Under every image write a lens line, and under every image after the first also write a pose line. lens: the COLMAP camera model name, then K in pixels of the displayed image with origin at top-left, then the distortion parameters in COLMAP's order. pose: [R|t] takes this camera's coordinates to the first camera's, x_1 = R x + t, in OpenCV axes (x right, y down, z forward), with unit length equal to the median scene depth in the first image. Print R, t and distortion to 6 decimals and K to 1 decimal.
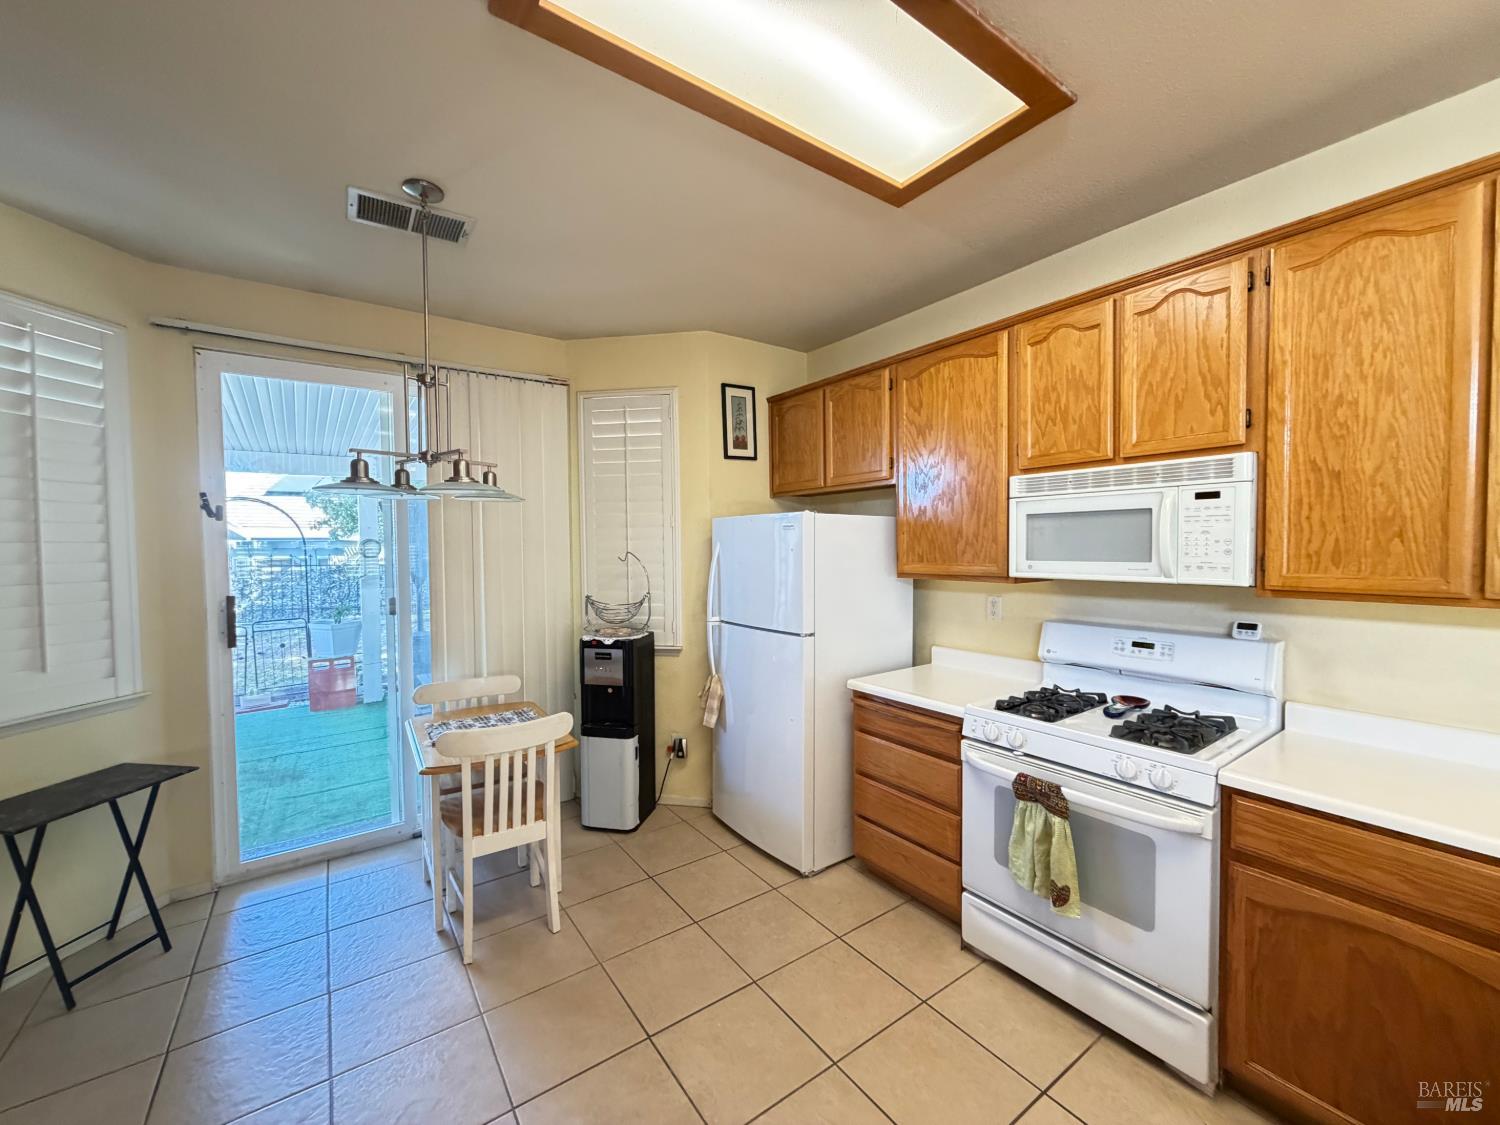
lens RADIAL K [[595.4, 0, 745.8], [0, 595.4, 562.3], [0, 0, 1]] dist [-0.001636, 0.000167]
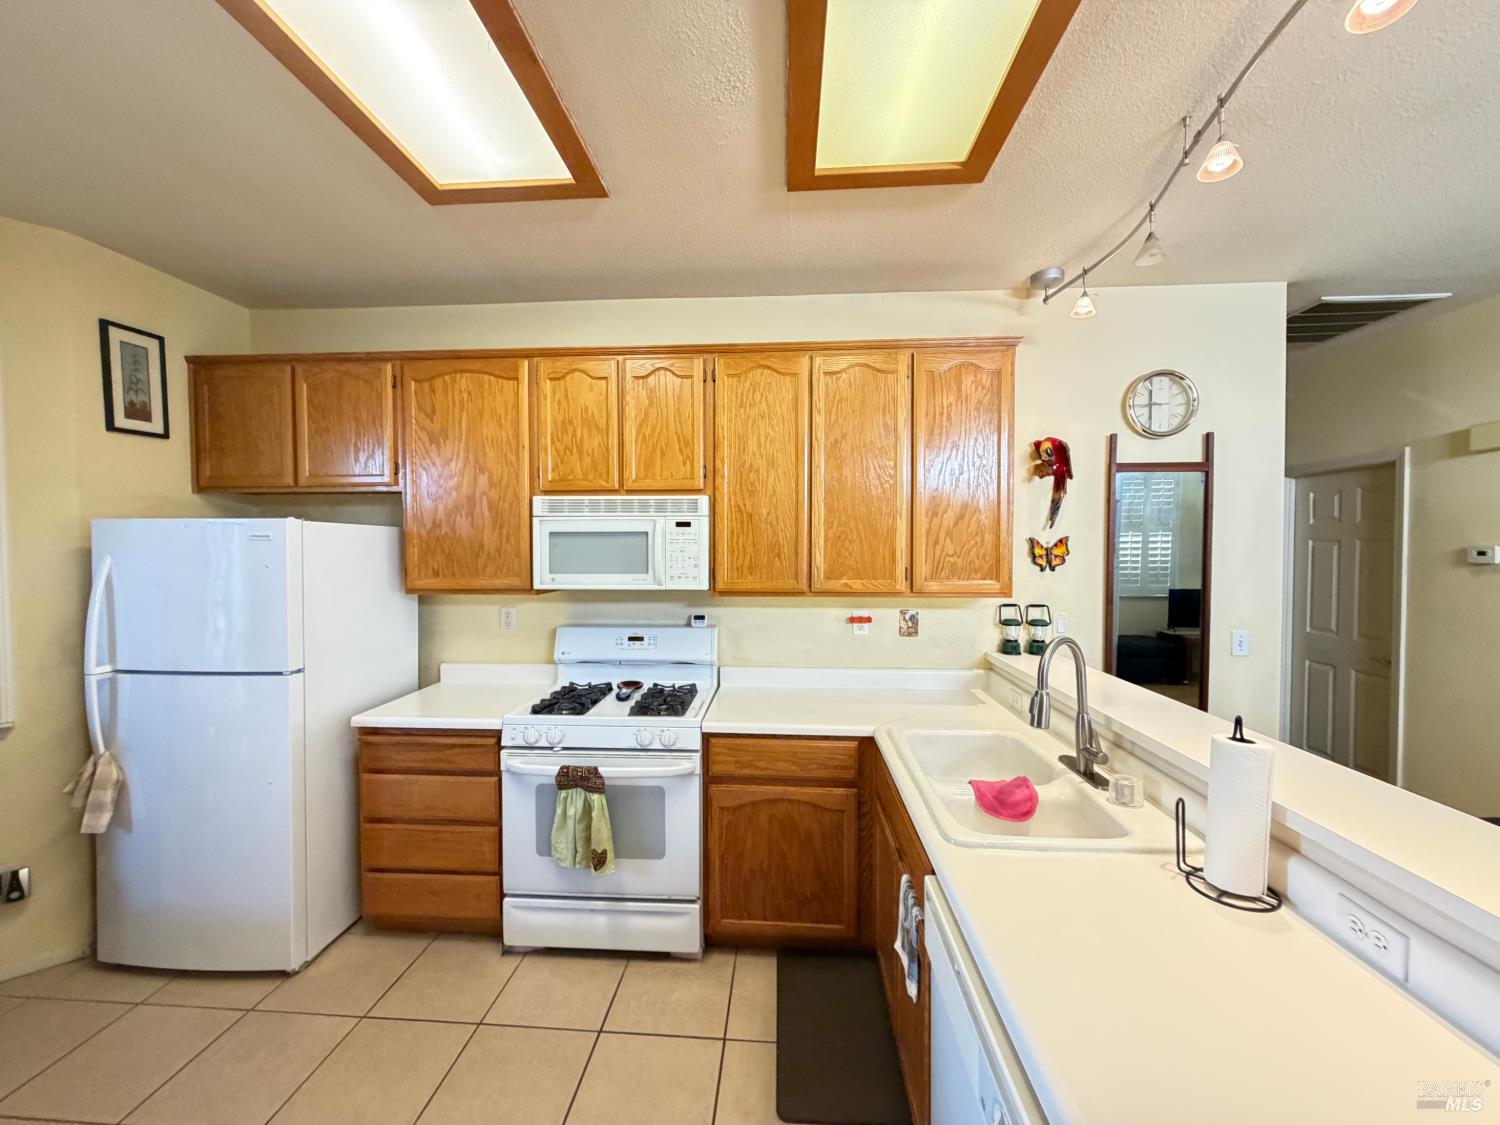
lens RADIAL K [[595.4, 0, 745.8], [0, 595.4, 562.3], [0, 0, 1]] dist [-0.001636, 0.000167]
pose [[0.633724, -0.012178, 0.773463, -0.159346], [0.017035, 0.999853, 0.001785, -0.021149], [-0.773371, 0.012045, 0.633839, 0.019572]]
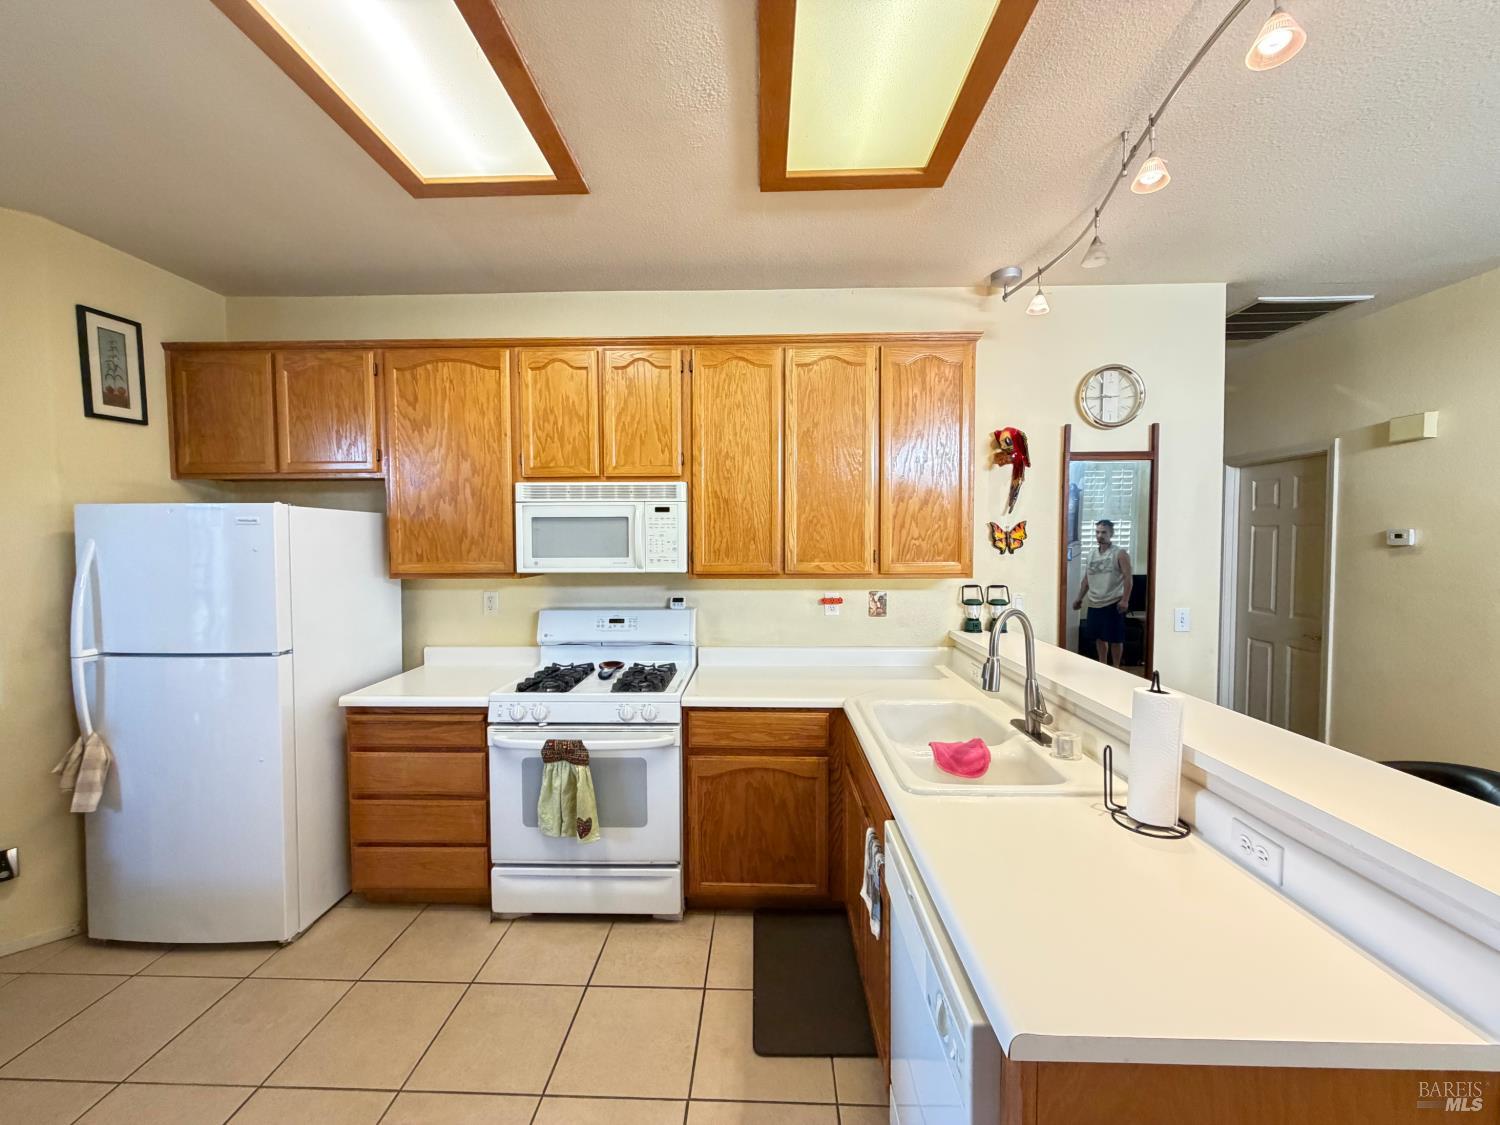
lens RADIAL K [[595.4, 0, 745.8], [0, 595.4, 562.3], [0, 0, 1]] dist [-0.001636, 0.000167]
pose [[0.603237, -0.025868, 0.797143, -0.201492], [0.020988, 0.999643, 0.016557, -0.004897], [-0.797286, 0.006743, 0.603564, -0.015101]]
